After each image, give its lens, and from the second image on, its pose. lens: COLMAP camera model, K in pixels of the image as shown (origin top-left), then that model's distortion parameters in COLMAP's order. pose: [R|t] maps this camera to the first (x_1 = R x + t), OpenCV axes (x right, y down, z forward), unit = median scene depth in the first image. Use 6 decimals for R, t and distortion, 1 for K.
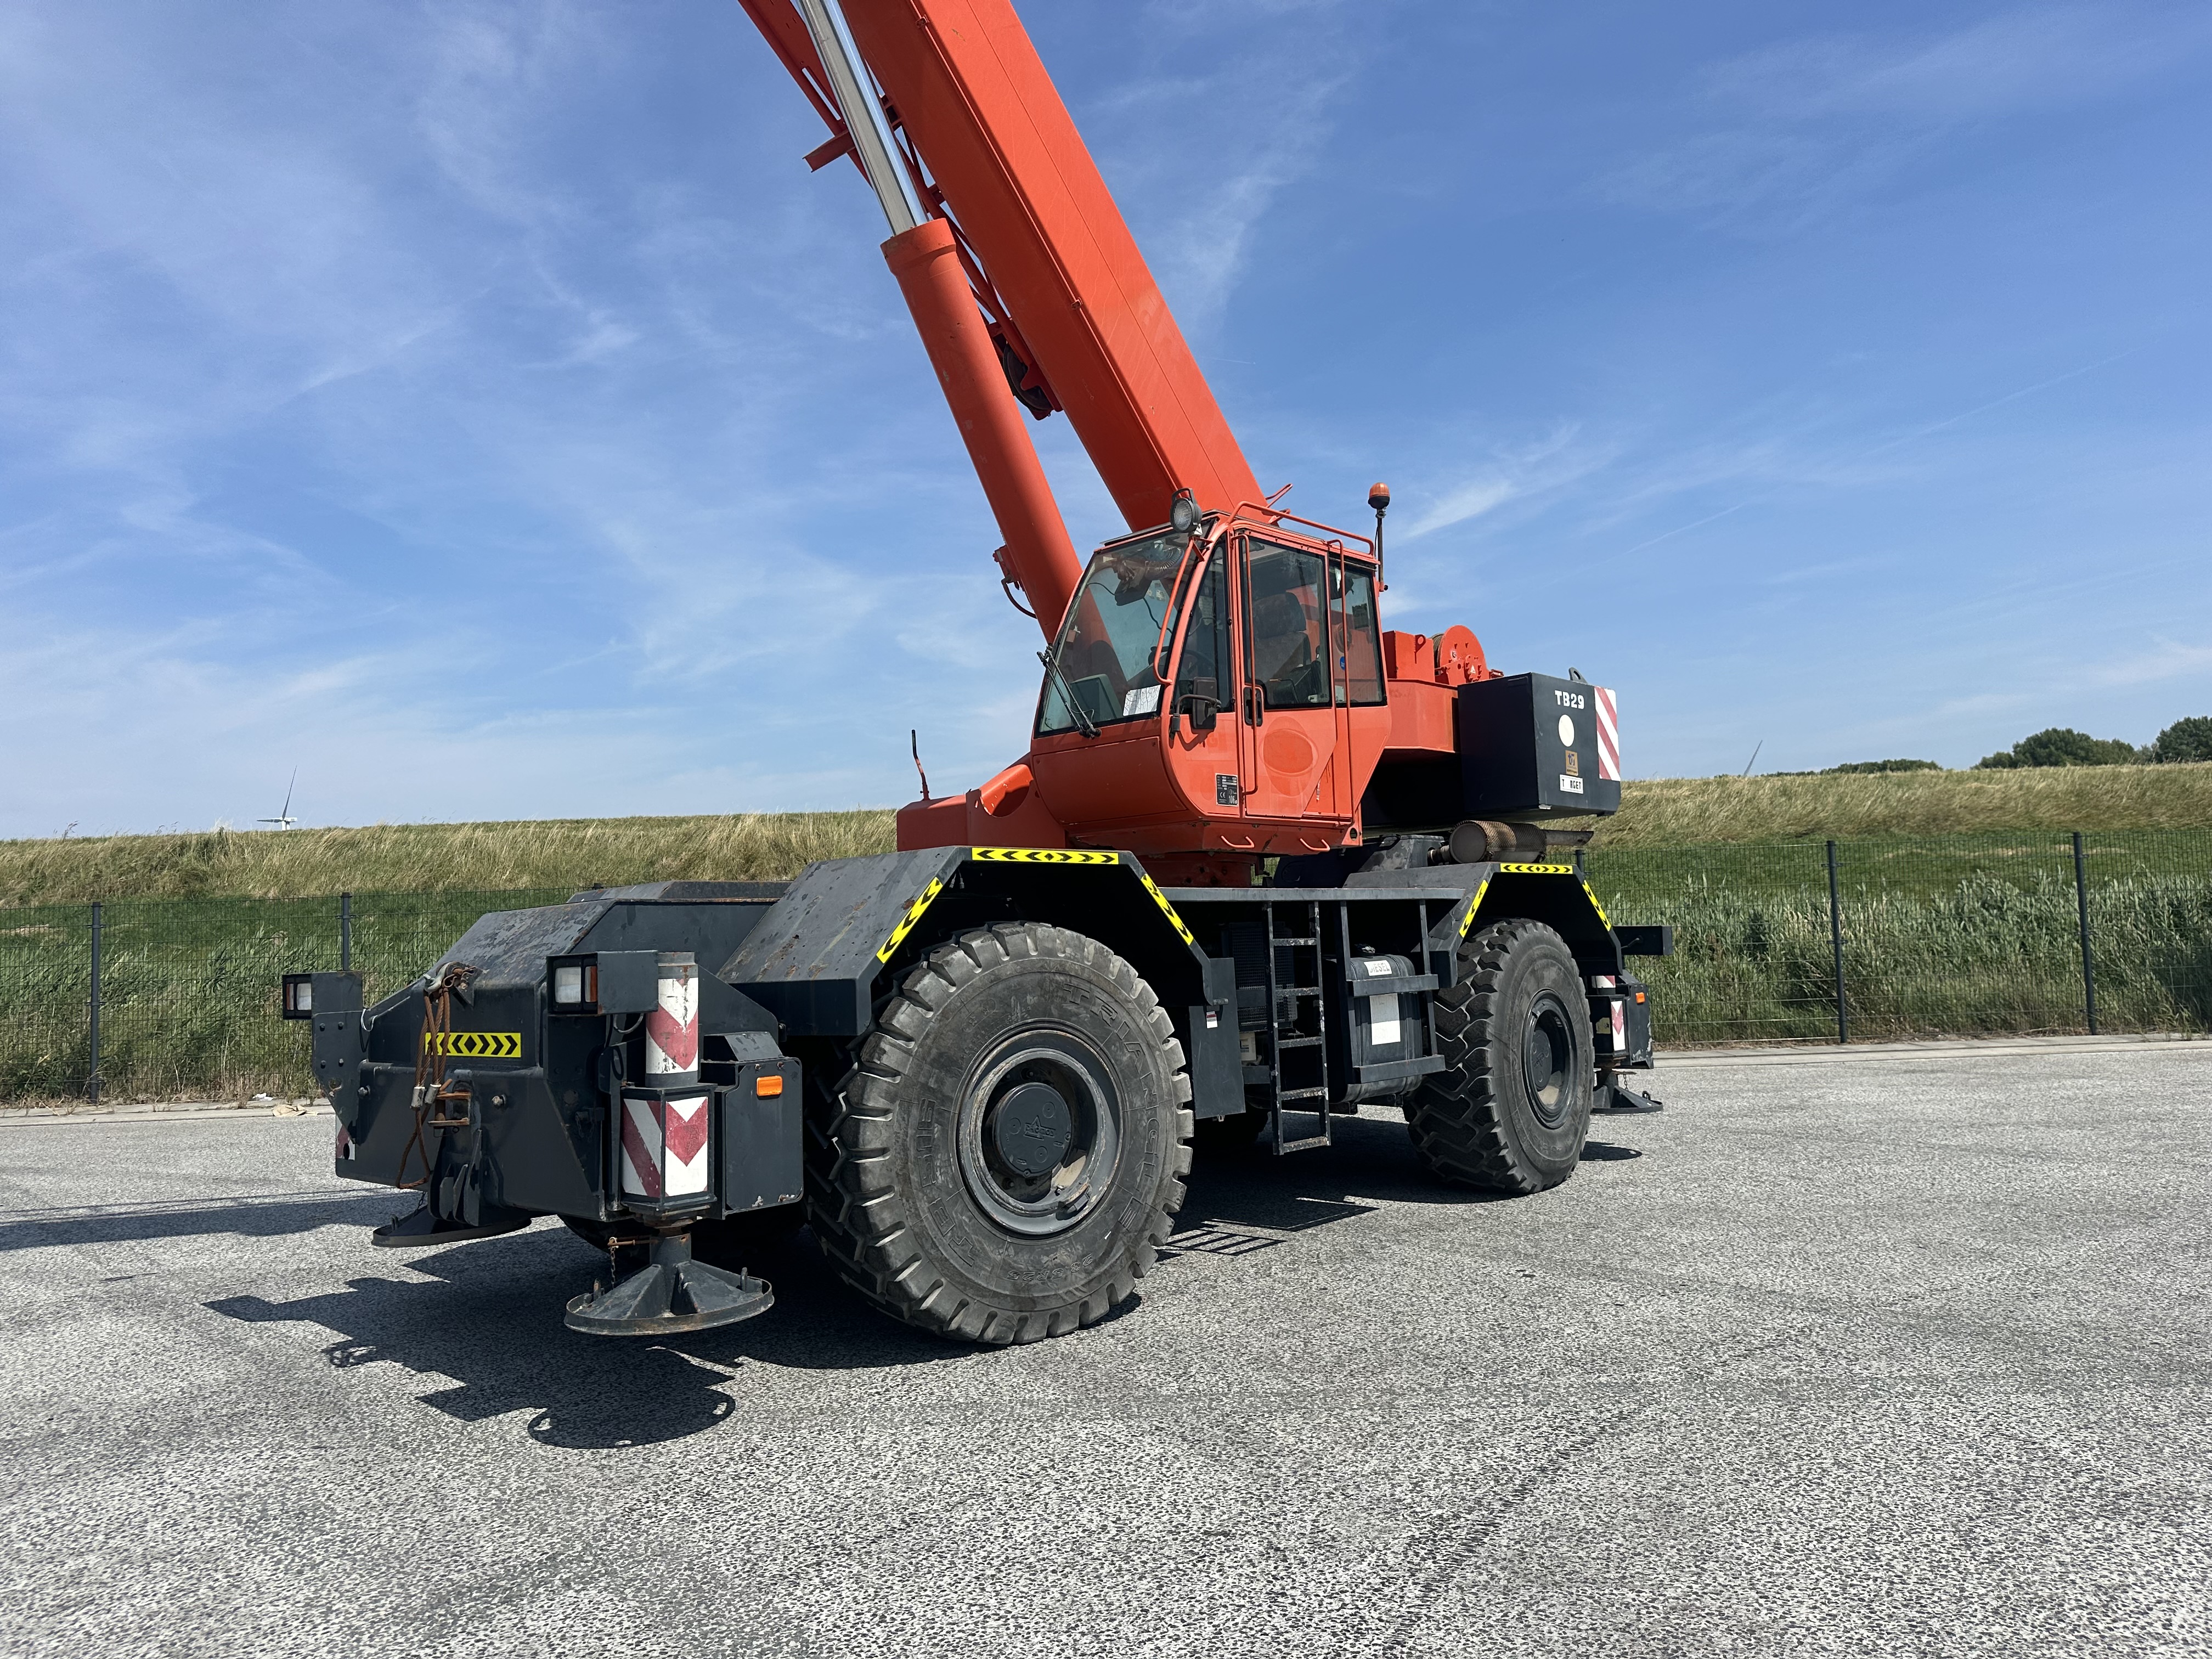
lens RADIAL K [[1638.8, 0, 1119.0], [0, 1638.8, 828.5], [0, 0, 1]] dist [0.036560, -0.040296]
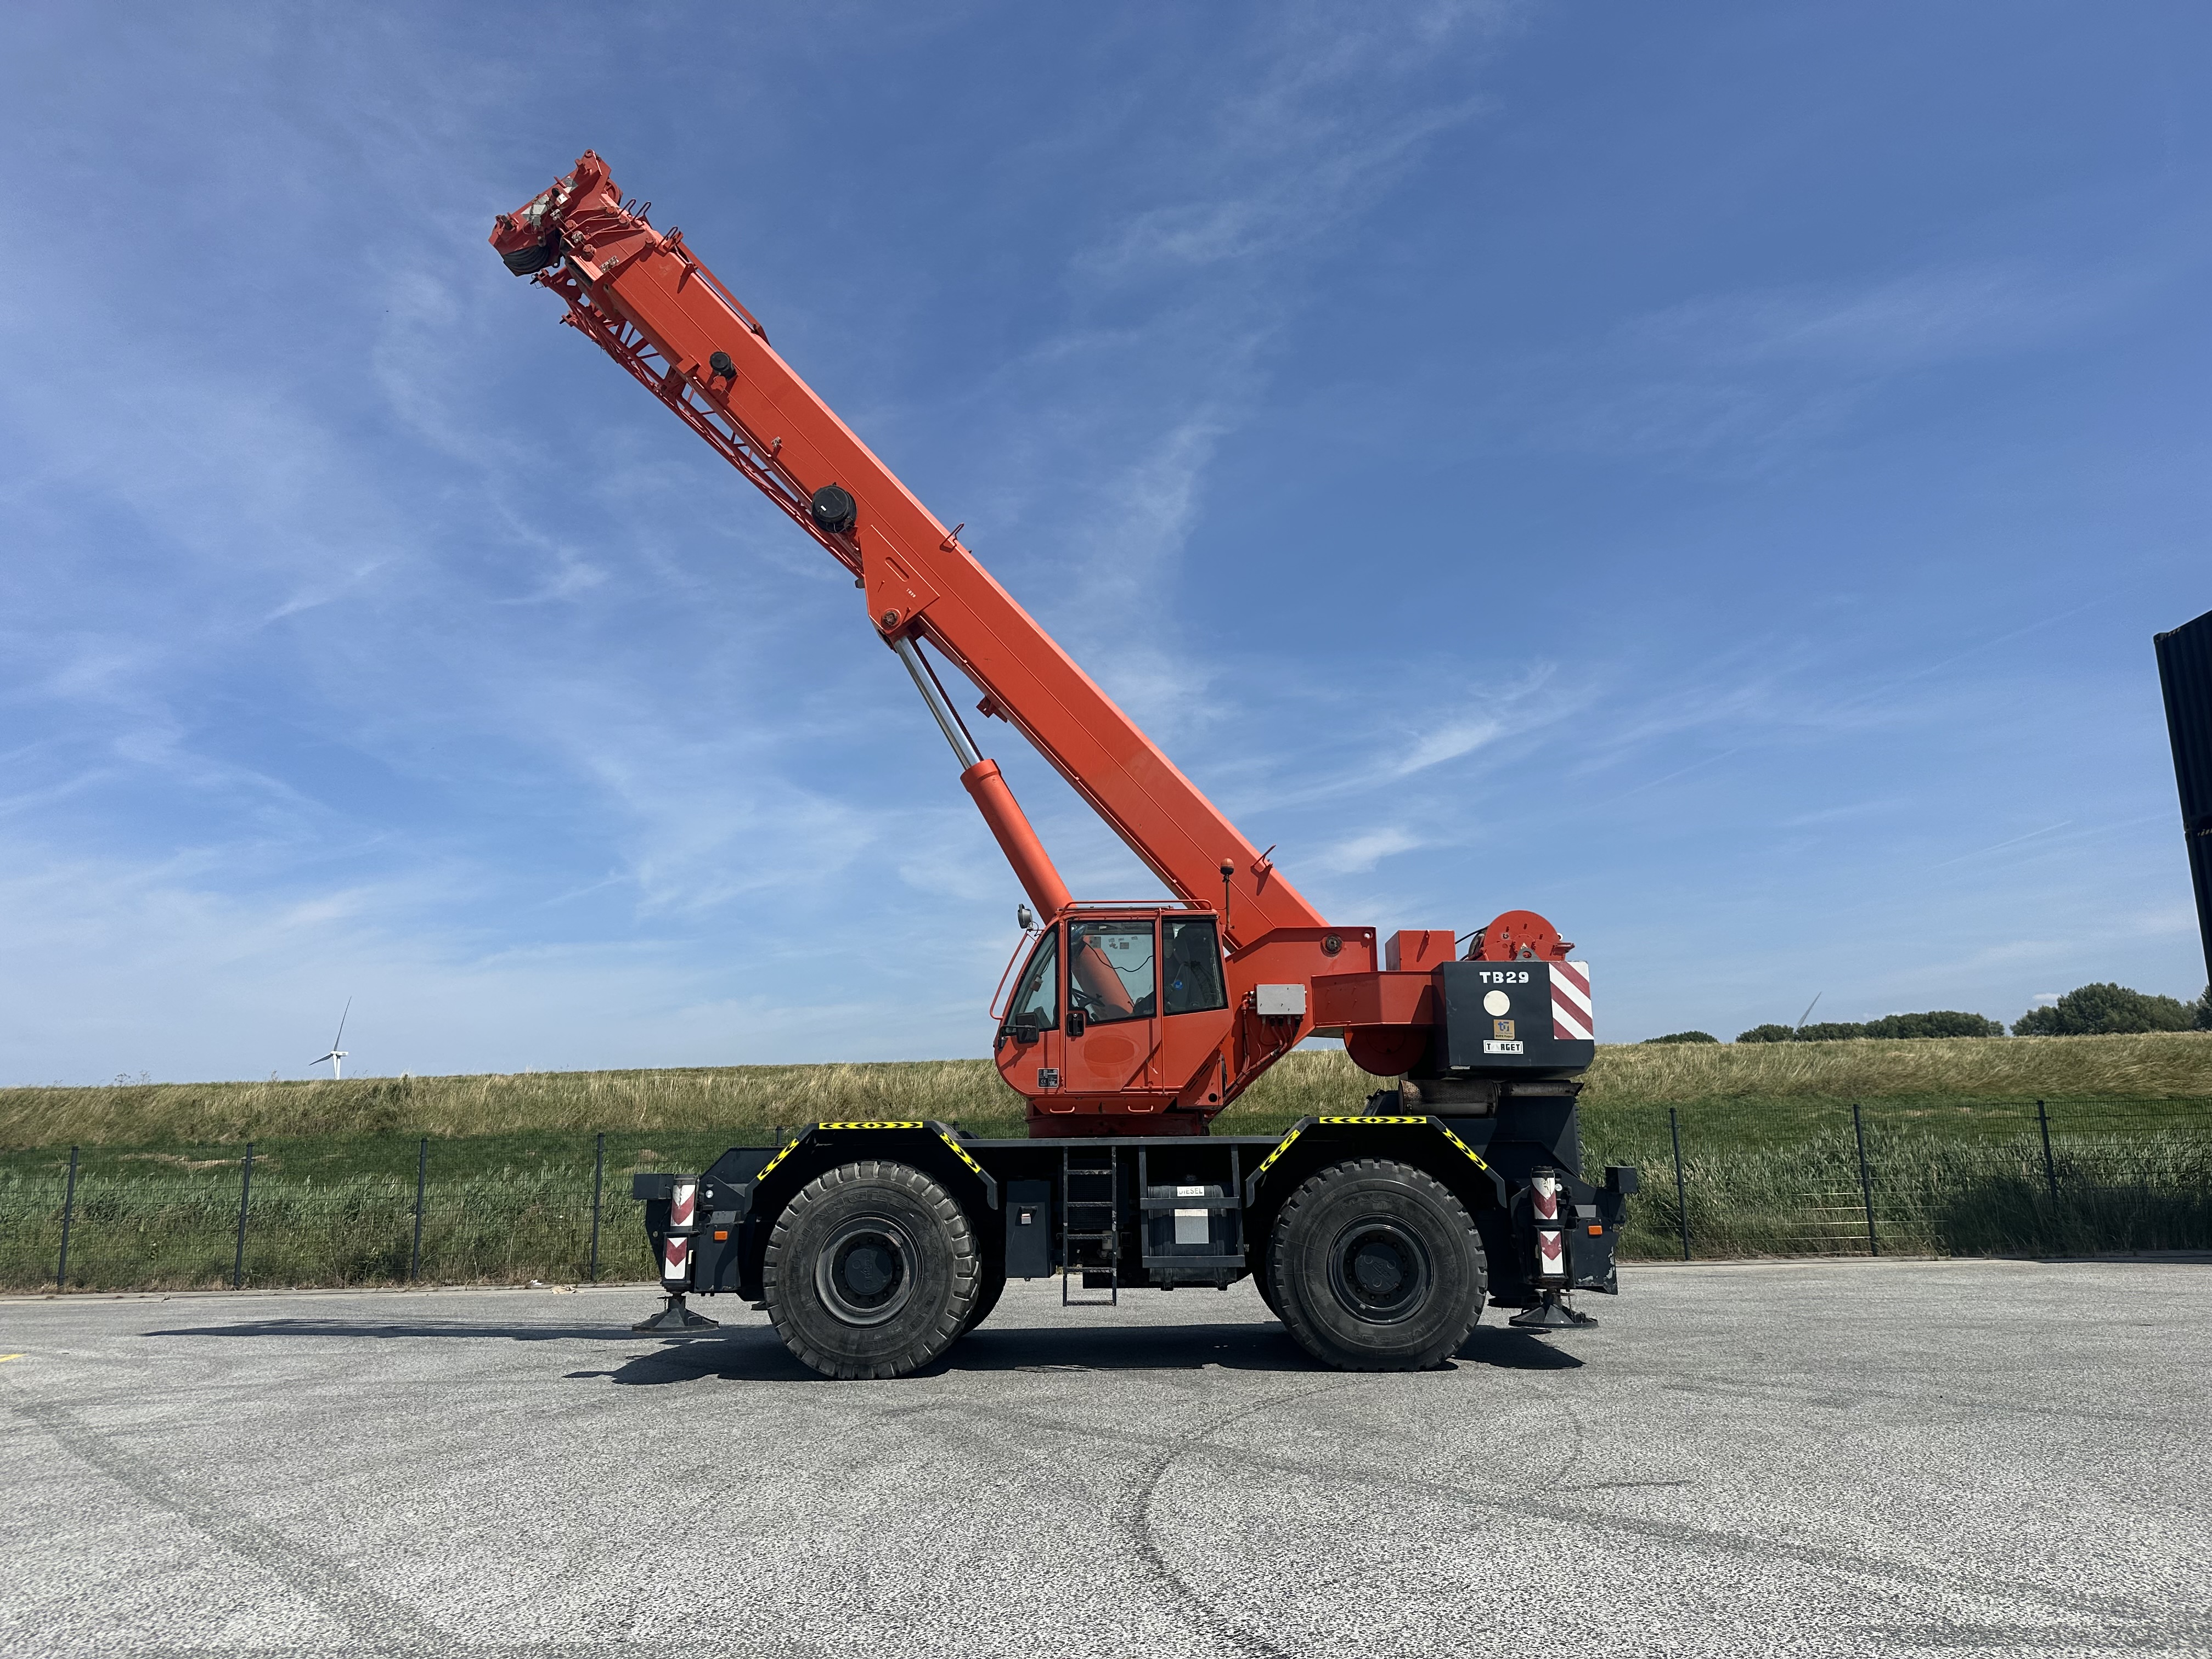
lens RADIAL K [[1638.8, 0, 1090.1], [0, 1638.8, 828.1], [0, 0, 1]] dist [0.036560, -0.040296]
pose [[0.999134, 0.004780, -0.041326, 0.004493], [-0.010753, 0.989293, -0.145550, -0.018035], [0.040187, 0.145868, 0.988487, -0.403570]]
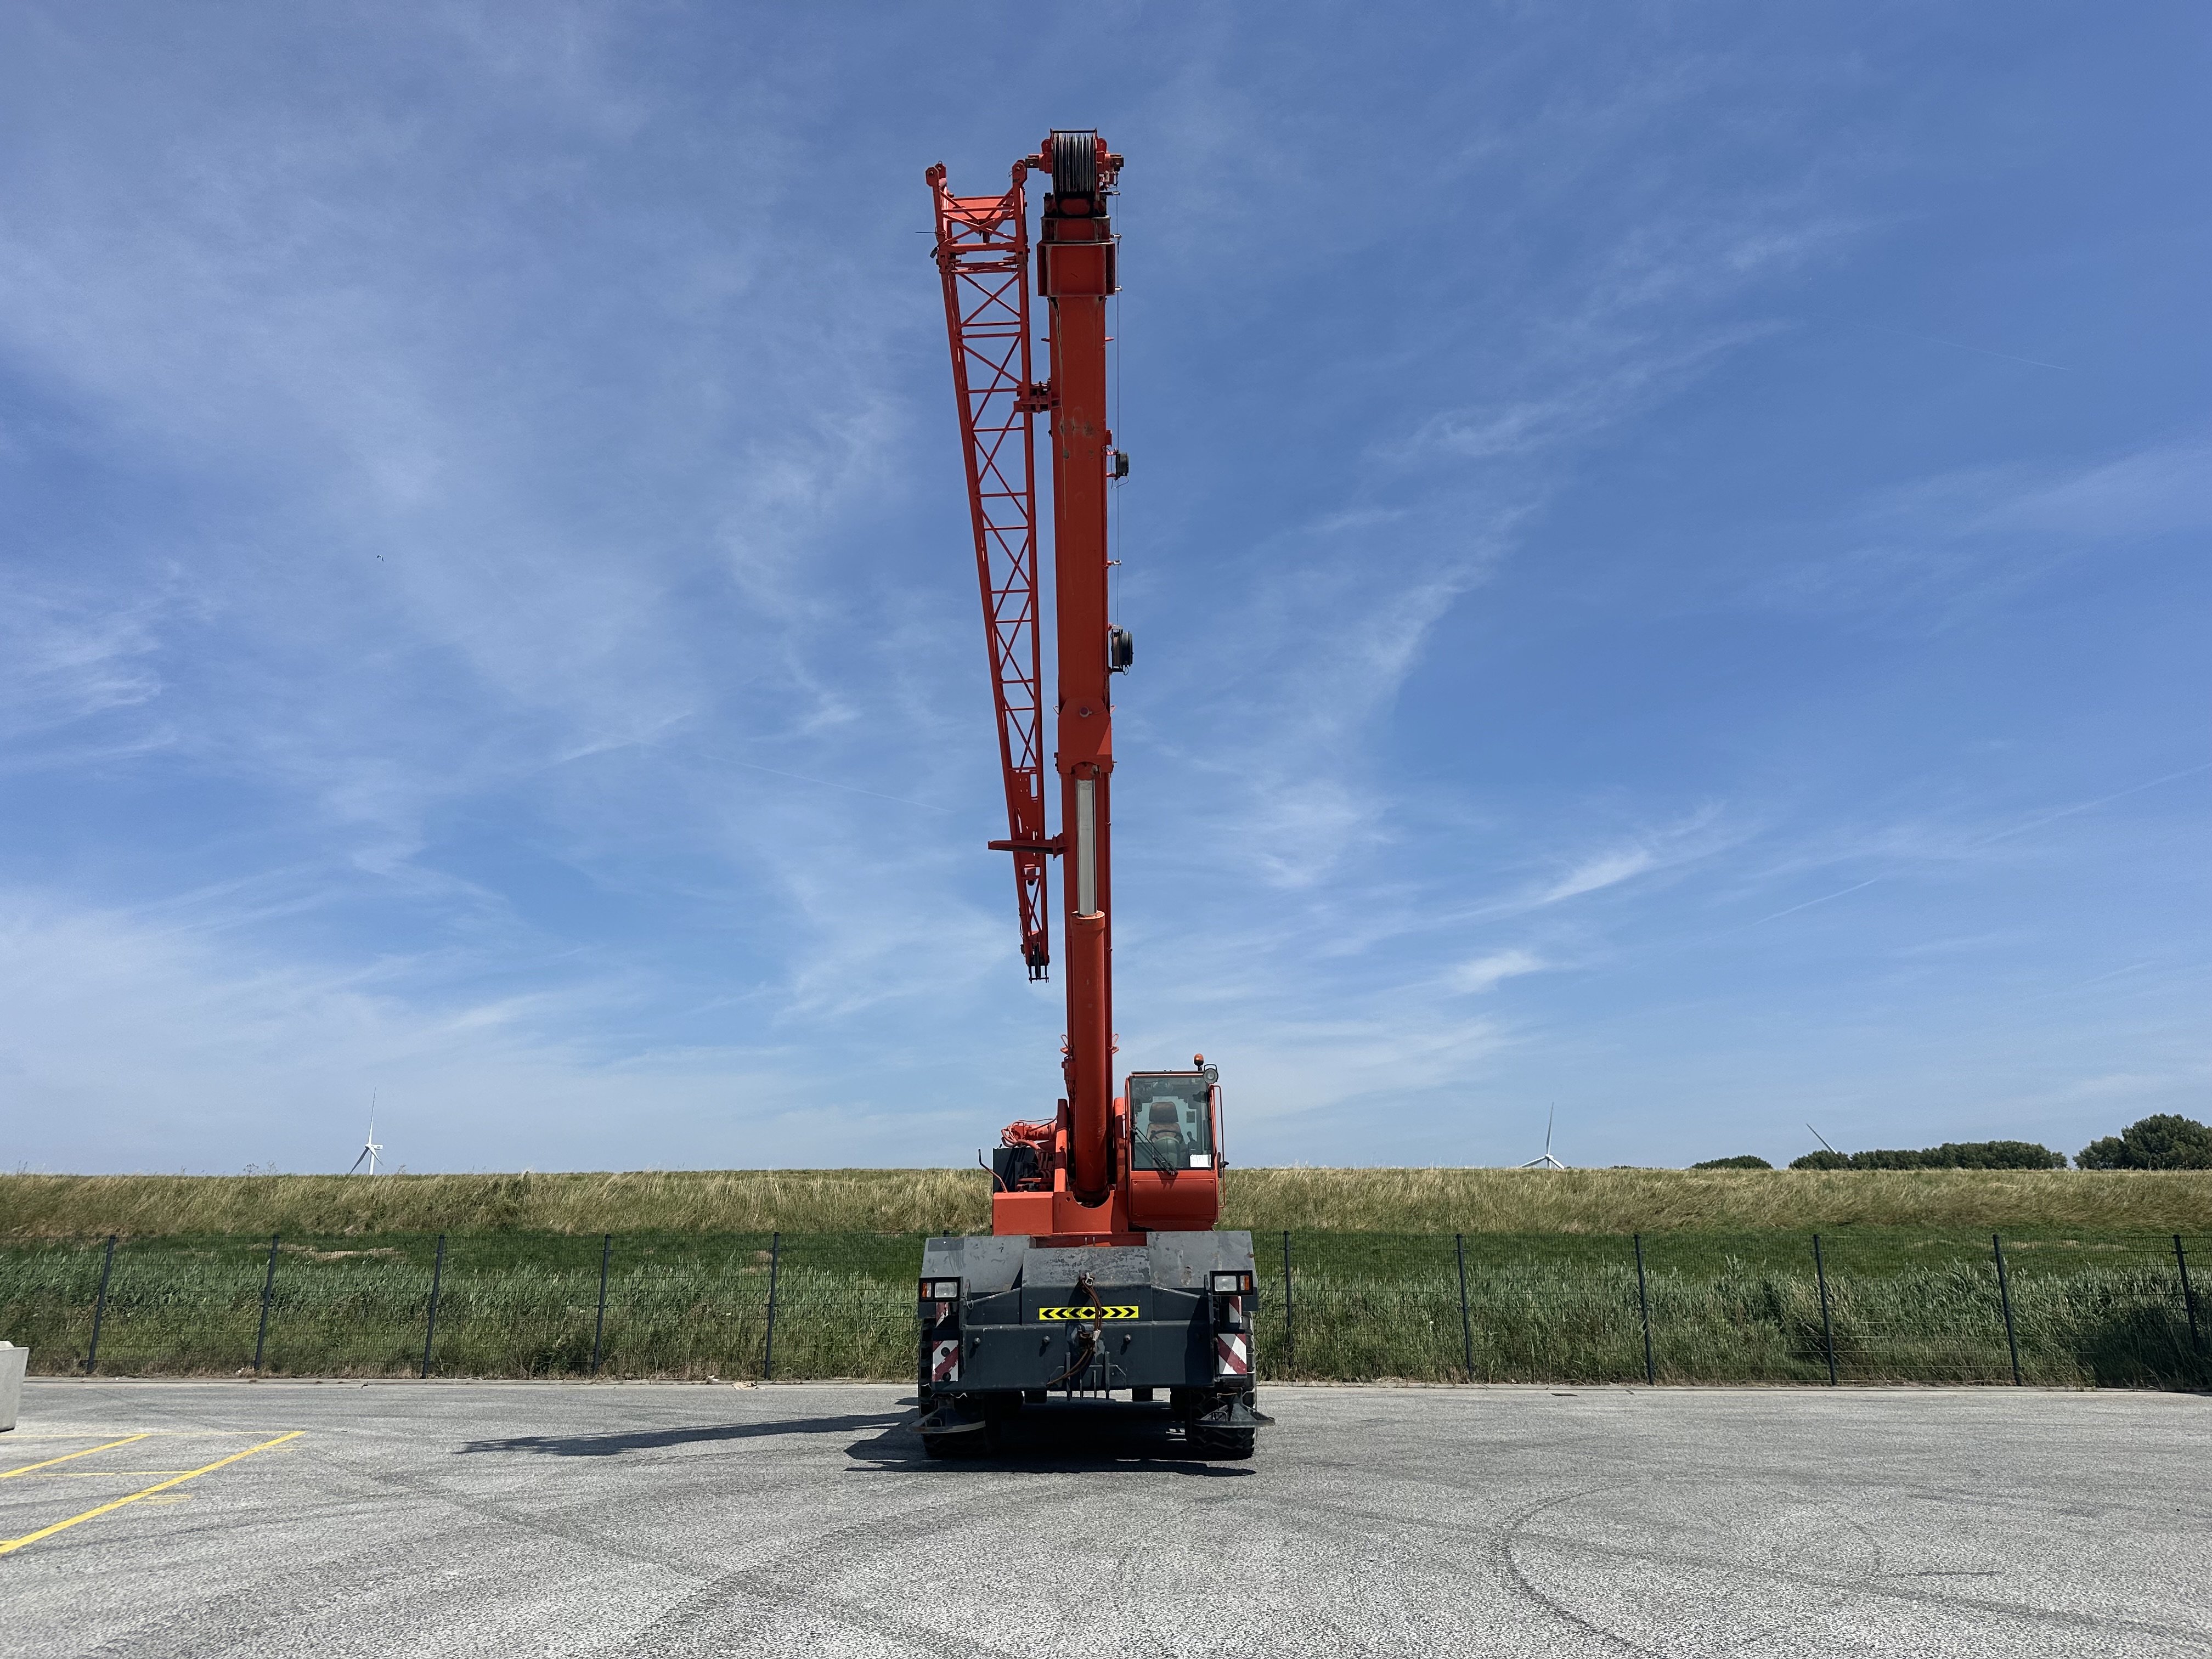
lens RADIAL K [[1638.8, 0, 1083.9], [0, 1638.8, 811.5], [0, 0, 1]] dist [0.036560, -0.040296]
pose [[0.997535, 0.018539, -0.067679, -0.102237], [-0.032928, 0.975355, -0.218169, -0.016390], [0.061966, 0.219859, 0.973562, -0.489614]]
